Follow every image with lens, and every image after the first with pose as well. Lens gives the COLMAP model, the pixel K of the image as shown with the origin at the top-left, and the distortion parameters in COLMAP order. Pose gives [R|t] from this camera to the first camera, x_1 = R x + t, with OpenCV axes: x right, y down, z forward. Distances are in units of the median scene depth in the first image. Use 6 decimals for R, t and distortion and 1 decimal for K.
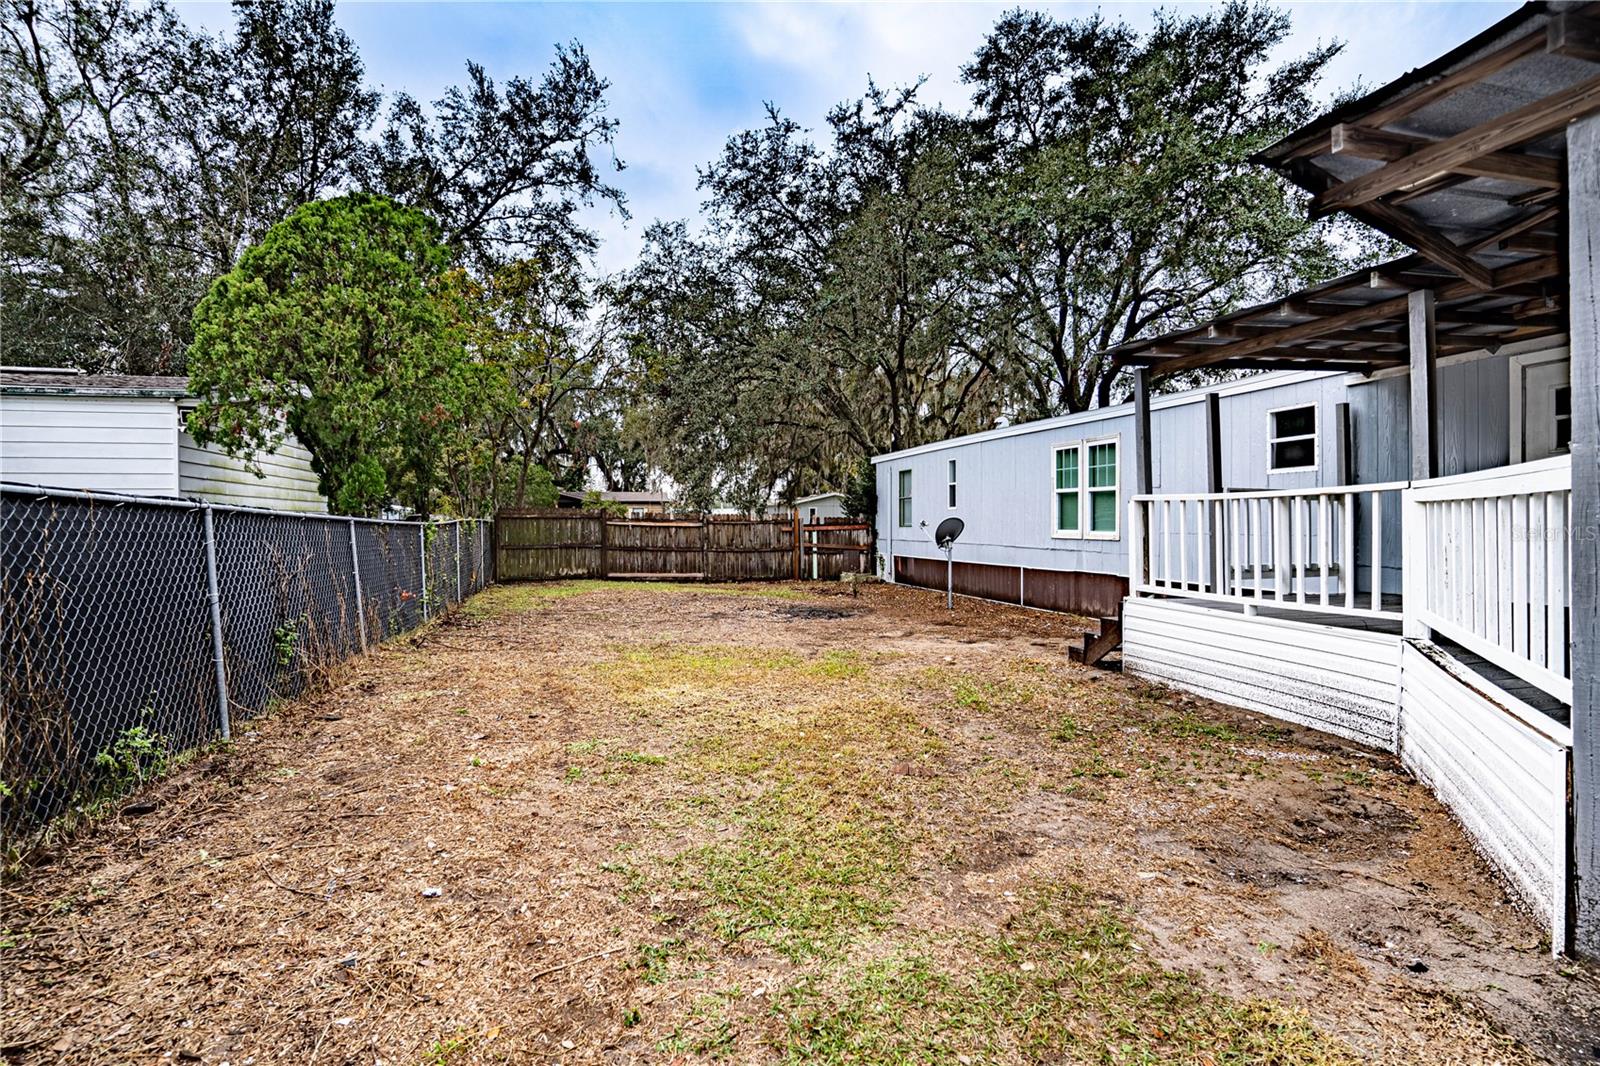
lens RADIAL K [[791.7, 0, 784.8], [0, 791.7, 511.5], [0, 0, 1]] dist [-0.060121, 0.021357]
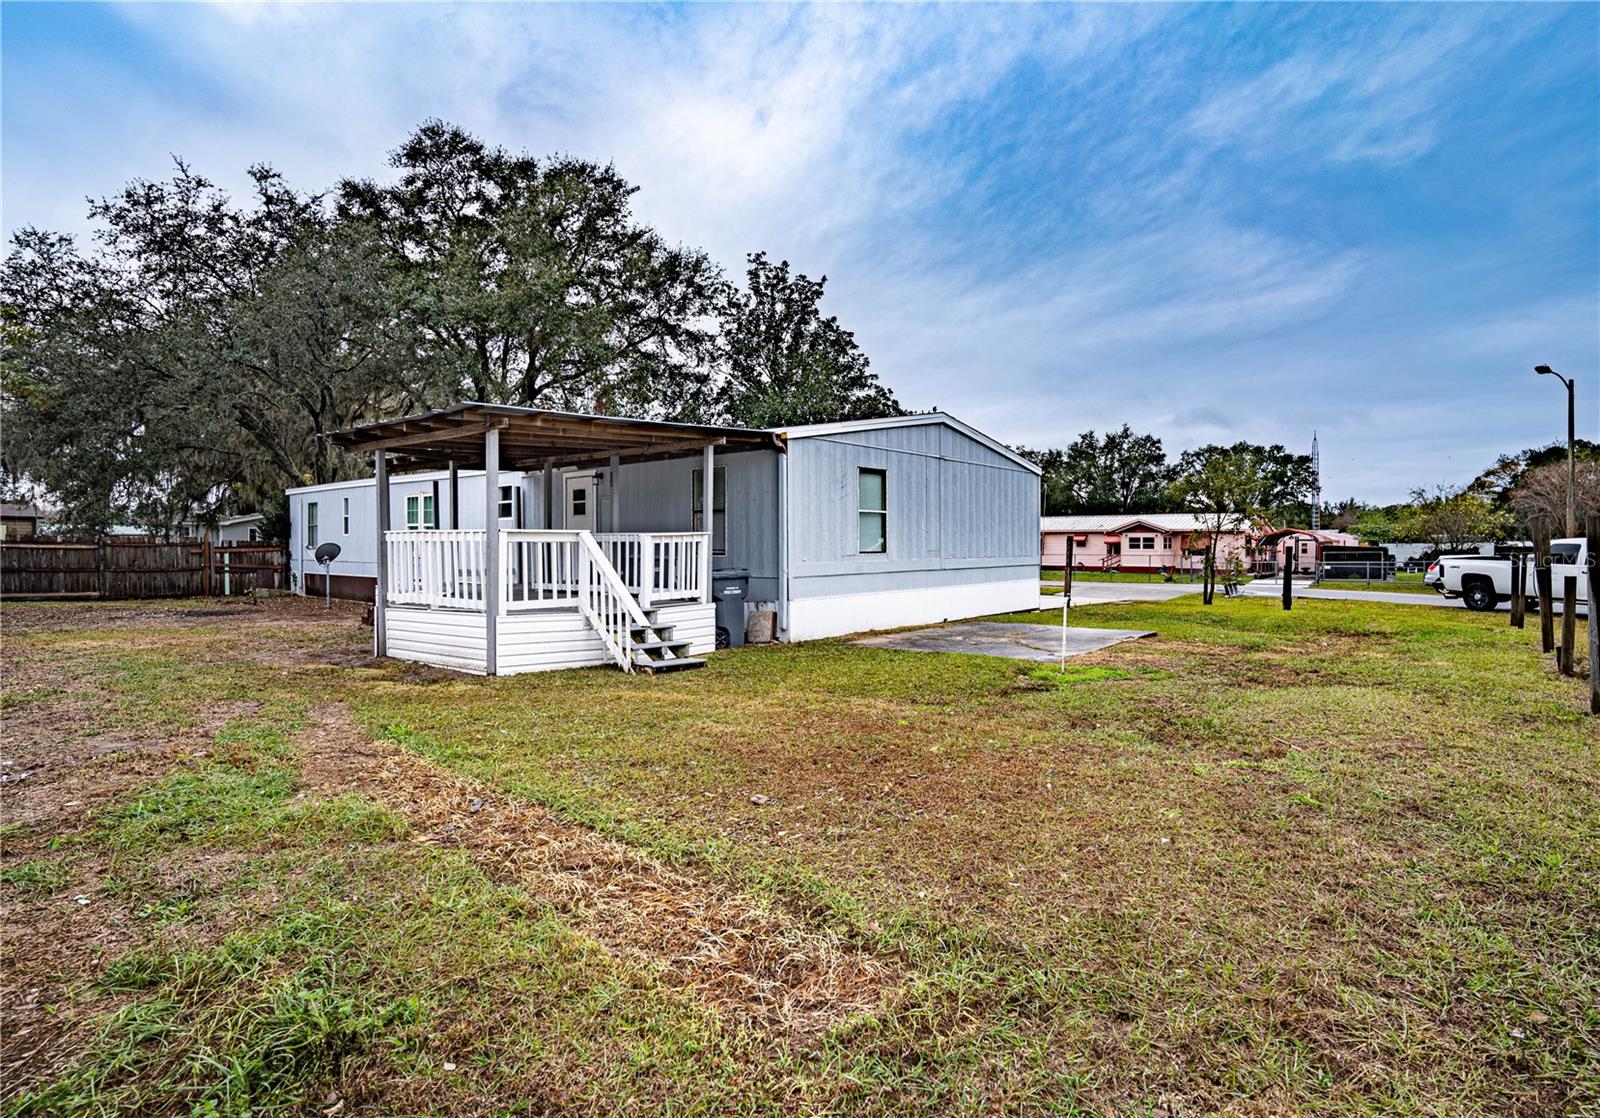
lens RADIAL K [[846.4, 0, 853.4], [0, 846.4, 553.0], [0, 0, 1]] dist [-0.033310, 0.010622]
pose [[0.807331, -0.004308, 0.590083, 0.058767], [-0.010436, 0.999713, 0.021576, -0.010327], [-0.590006, -0.023577, 0.807055, -0.502370]]
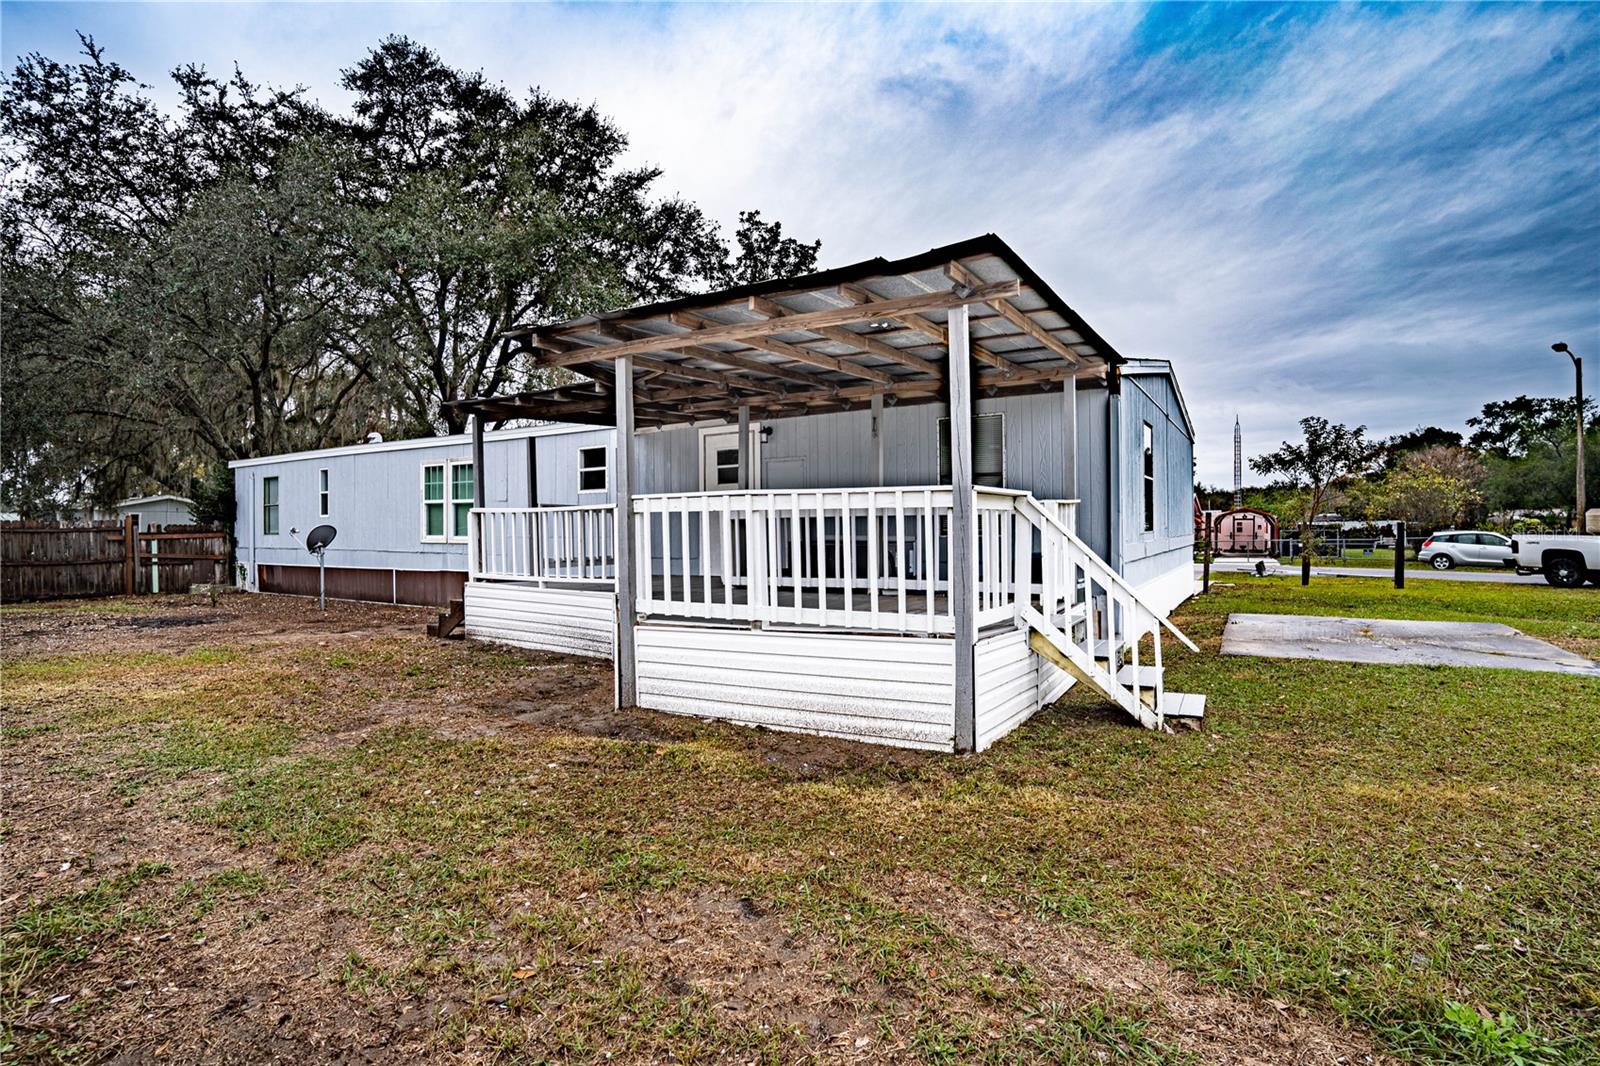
lens RADIAL K [[791.7, 0, 807.3], [0, 791.7, 531.0], [0, 0, 1]] dist [-0.060121, 0.021357]
pose [[0.720893, -0.005399, 0.693026, -0.030962], [-0.005144, 0.999900, 0.013141, -0.000834], [-0.693028, -0.013038, 0.720793, -0.146614]]
